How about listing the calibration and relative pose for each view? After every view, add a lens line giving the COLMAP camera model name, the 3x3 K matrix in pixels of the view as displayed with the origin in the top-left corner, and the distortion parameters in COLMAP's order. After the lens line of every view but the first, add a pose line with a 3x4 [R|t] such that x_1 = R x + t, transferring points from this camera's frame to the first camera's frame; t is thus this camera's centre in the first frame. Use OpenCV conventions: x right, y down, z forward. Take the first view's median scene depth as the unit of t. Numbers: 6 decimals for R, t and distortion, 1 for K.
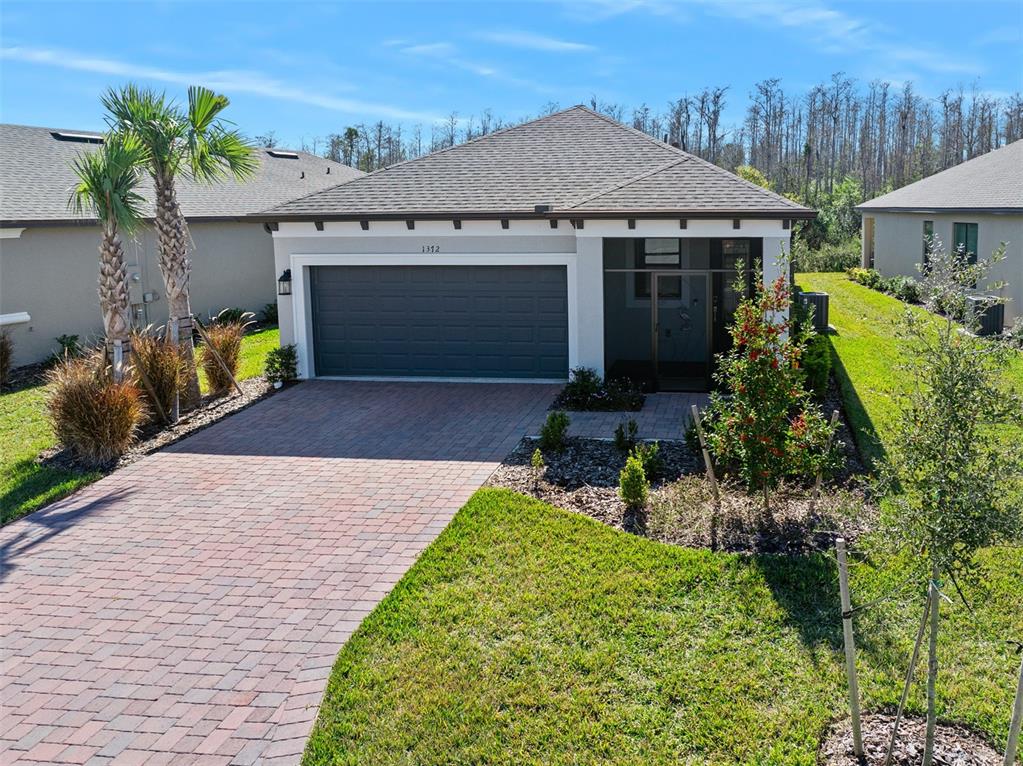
lens RADIAL K [[1242.5, 0, 556.8], [0, 1242.5, 383.1], [0, 0, 1]] dist [-0.082733, -0.051448]
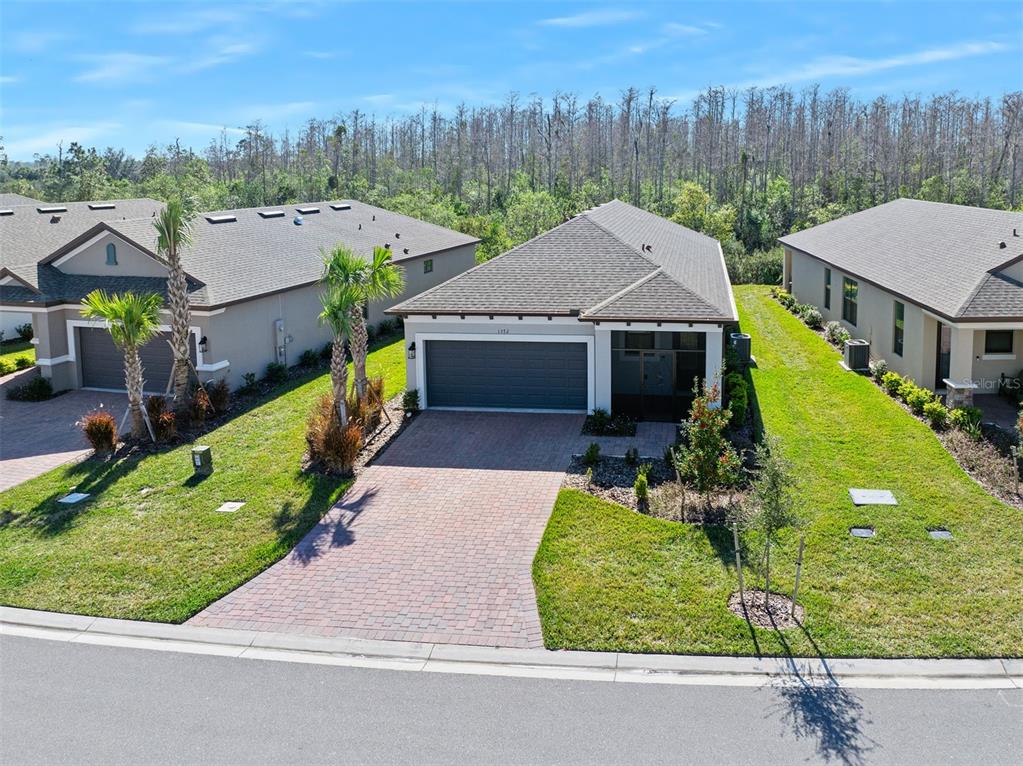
lens RADIAL K [[1197.0, 0, 512.0], [0, 1197.0, 355.3], [0, 0, 1]] dist [-0.004613, -0.414074]
pose [[0.999987, -0.000282, 0.005043, -0.154339], [0.000201, 0.999871, 0.016074, -0.161018], [-0.005047, -0.016072, 0.999858, -0.910816]]
